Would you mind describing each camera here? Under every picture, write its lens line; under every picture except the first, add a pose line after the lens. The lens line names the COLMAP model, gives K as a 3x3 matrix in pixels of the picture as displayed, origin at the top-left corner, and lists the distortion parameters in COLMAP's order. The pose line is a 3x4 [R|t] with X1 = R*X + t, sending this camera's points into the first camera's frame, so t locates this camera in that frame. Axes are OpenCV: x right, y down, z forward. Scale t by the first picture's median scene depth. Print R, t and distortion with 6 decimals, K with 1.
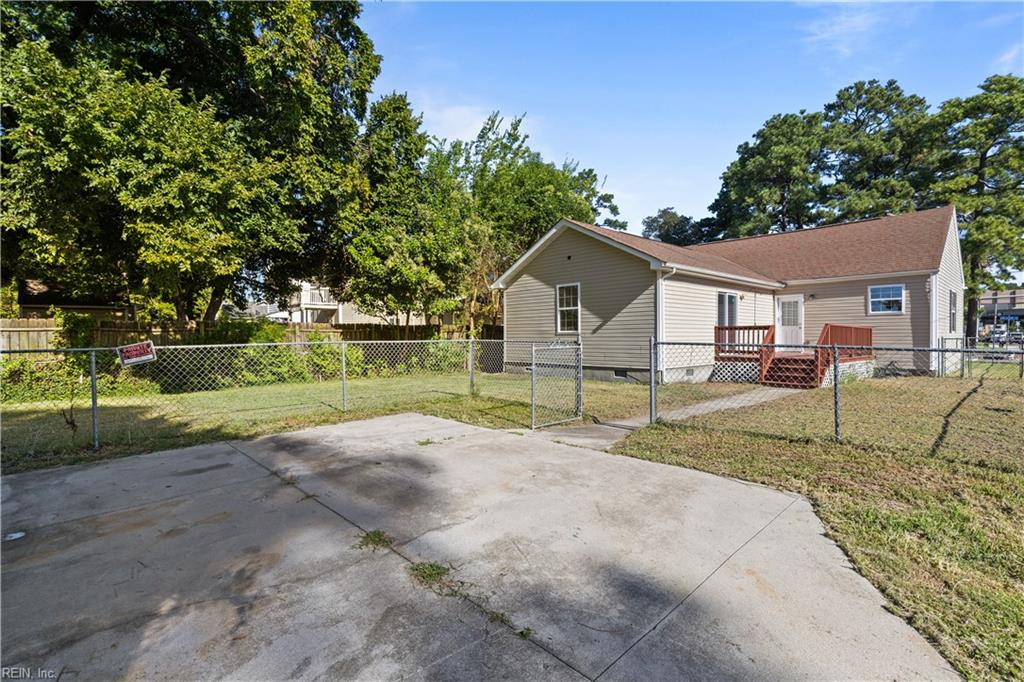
lens RADIAL K [[473.5, 0, 515.2], [0, 473.5, 339.9], [0, 0, 1]] dist [0.002085, -0.000967]
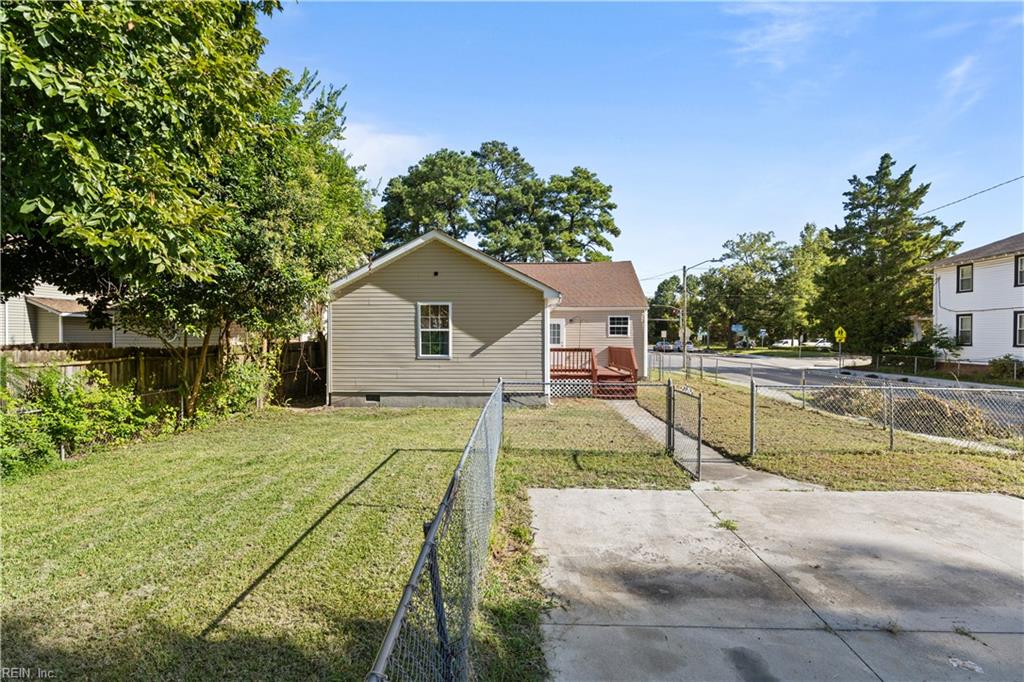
lens RADIAL K [[473.5, 0, 509.2], [0, 473.5, 339.6], [0, 0, 1]] dist [0.002085, -0.000967]
pose [[0.714639, 0.001630, 0.699492, -0.410644], [0.000491, 0.999996, -0.002832, -0.044257], [-0.699494, 0.002368, 0.714635, 0.254094]]
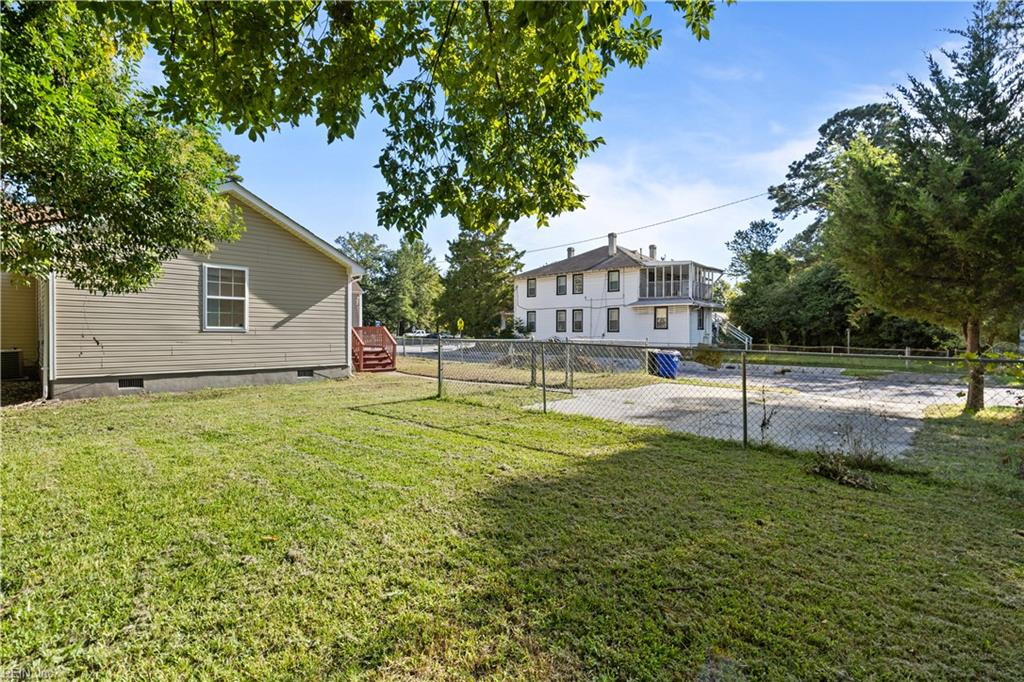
lens RADIAL K [[473.5, 0, 513.9], [0, 473.5, 338.4], [0, 0, 1]] dist [0.002085, -0.000967]
pose [[-0.047698, -0.007472, 0.998834, -0.673326], [-0.002184, 0.999970, 0.007376, -0.006336], [-0.998859, -0.001830, -0.047713, 0.559998]]
